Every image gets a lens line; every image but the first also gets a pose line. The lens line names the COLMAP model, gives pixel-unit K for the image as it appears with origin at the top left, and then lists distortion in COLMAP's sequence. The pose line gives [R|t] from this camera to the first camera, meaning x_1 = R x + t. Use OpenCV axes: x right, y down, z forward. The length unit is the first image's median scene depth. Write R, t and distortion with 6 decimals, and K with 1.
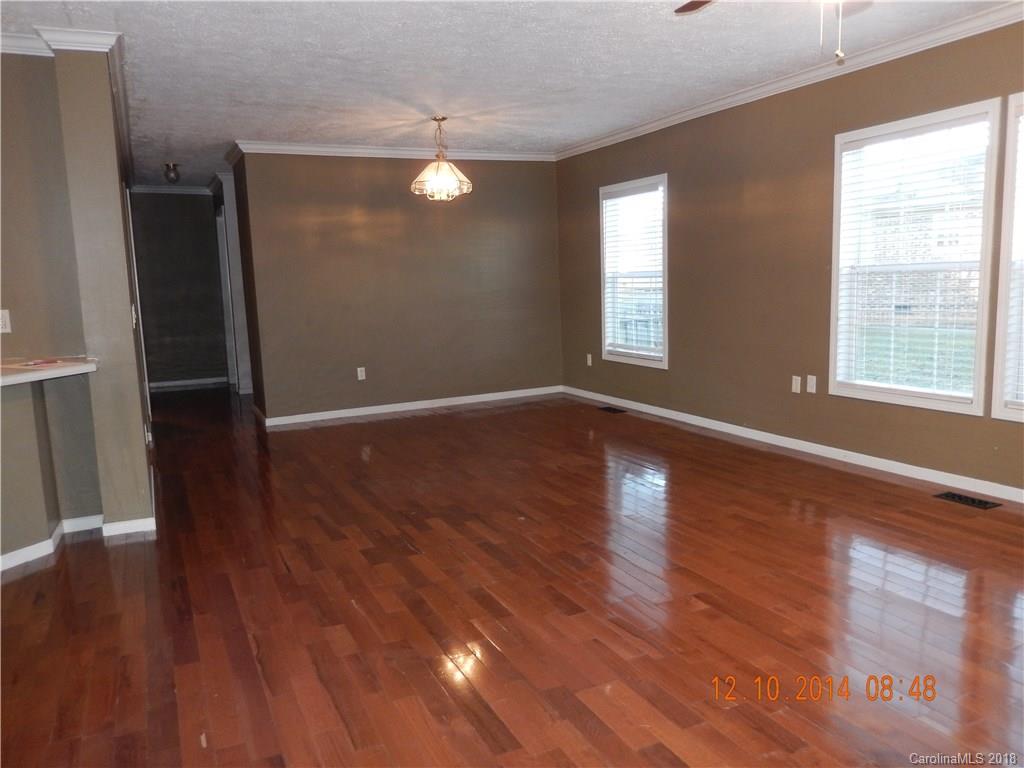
lens RADIAL K [[760.6, 0, 514.6], [0, 760.6, 390.8], [0, 0, 1]] dist [-0.004657, -0.004949]
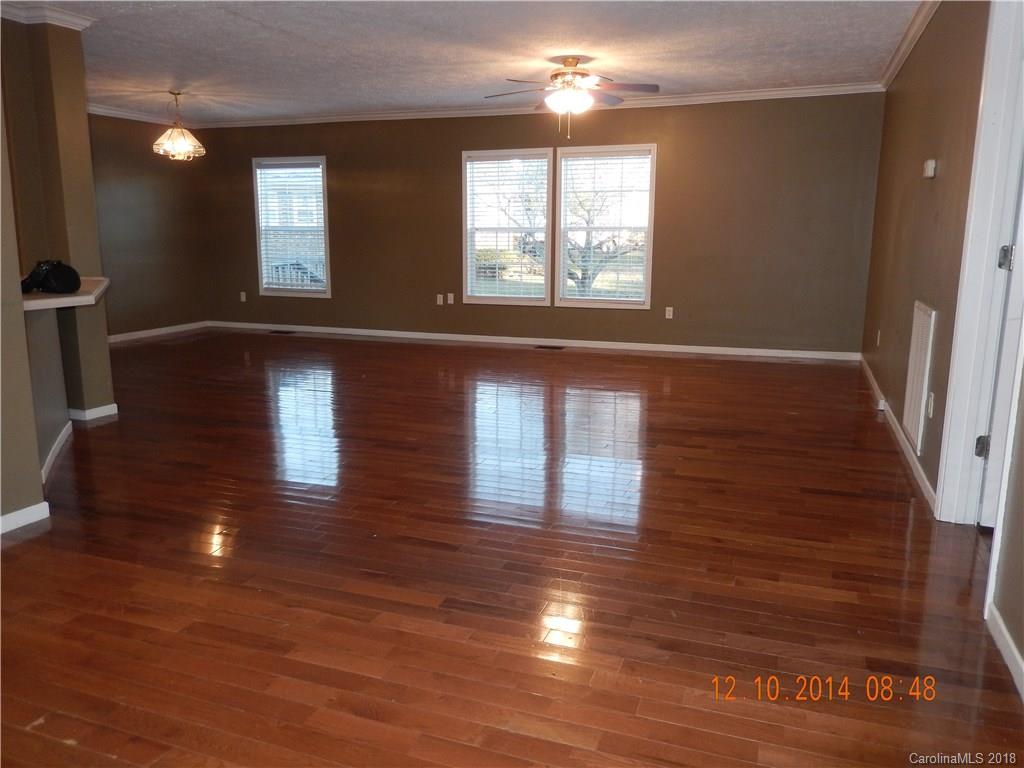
lens RADIAL K [[760.6, 0, 514.6], [0, 760.6, 390.8], [0, 0, 1]] dist [-0.004657, -0.004949]
pose [[0.710742, -0.104063, 0.695713, -0.679226], [0.074174, 0.994571, 0.072989, 0.079474], [-0.699531, -0.000272, 0.714602, -0.288704]]
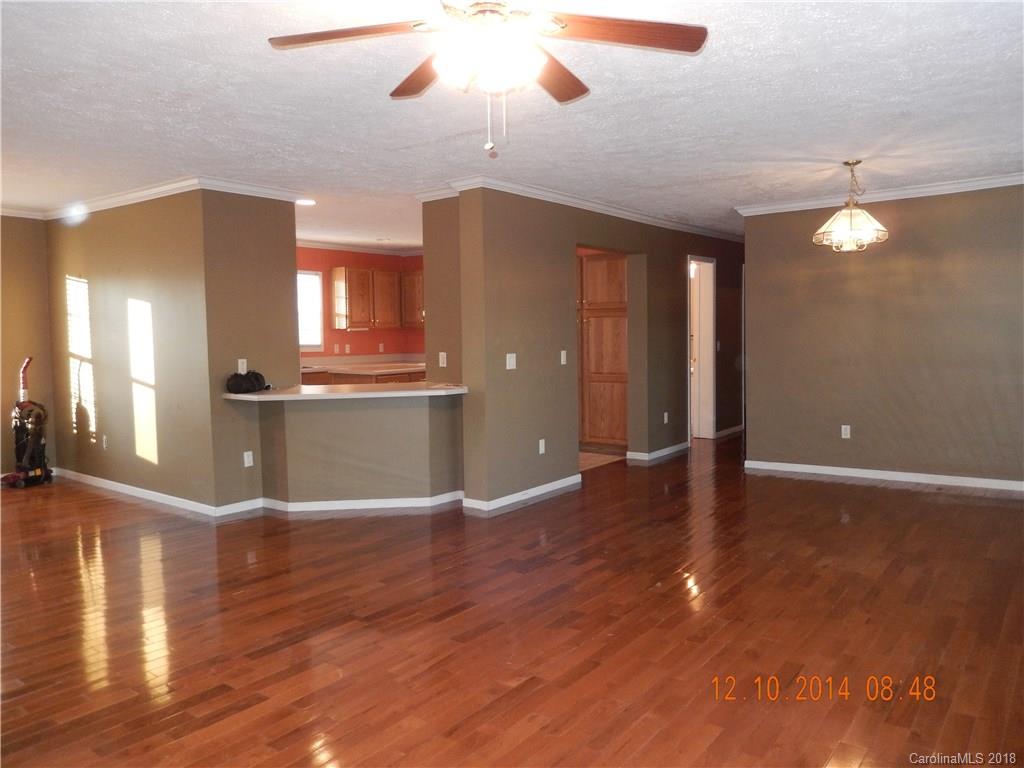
lens RADIAL K [[760.6, 0, 514.6], [0, 760.6, 390.8], [0, 0, 1]] dist [-0.004657, -0.004949]
pose [[0.456077, 0.091266, -0.885248, 0.604127], [-0.129415, 0.990955, 0.035490, -0.073669], [0.880480, 0.098379, 0.463763, 0.276241]]
